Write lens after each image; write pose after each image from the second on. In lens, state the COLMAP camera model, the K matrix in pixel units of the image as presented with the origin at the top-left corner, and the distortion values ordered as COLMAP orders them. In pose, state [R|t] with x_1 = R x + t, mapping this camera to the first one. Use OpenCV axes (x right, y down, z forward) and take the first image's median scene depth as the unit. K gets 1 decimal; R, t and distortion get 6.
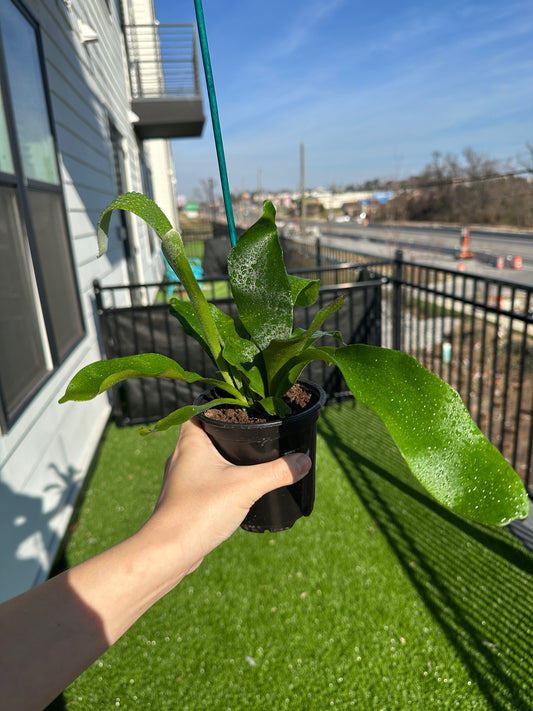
lens RADIAL K [[512.3, 0, 266.5], [0, 512.3, 355.5], [0, 0, 1]] dist [0.009463, -0.033793]
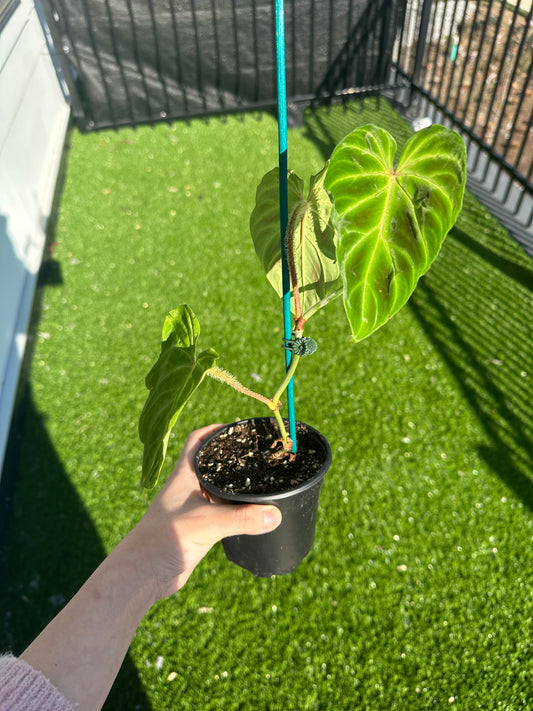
lens RADIAL K [[512.3, 0, 266.5], [0, 512.3, 355.5], [0, 0, 1]] dist [0.009463, -0.033793]
pose [[0.998999, -0.010602, 0.043461, -0.036390], [-0.013145, 0.859061, 0.511705, 0.029210], [-0.042761, -0.511764, 0.858062, 0.104972]]
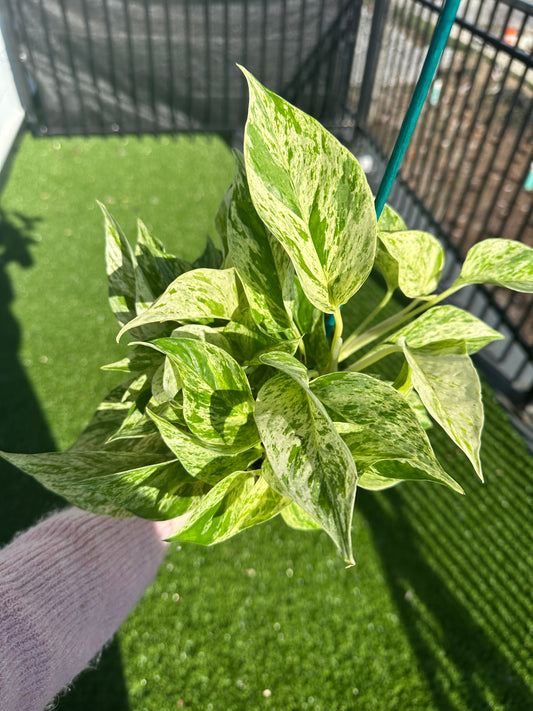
lens RADIAL K [[524.2, 0, 266.5], [0, 524.2, 355.5], [0, 0, 1]] dist [-0.026926, 0.002617]
pose [[0.992350, 0.074423, 0.098508, 0.061222], [-0.112499, 0.873752, 0.473181, 0.005797], [-0.050856, -0.480643, 0.875440, 0.054809]]
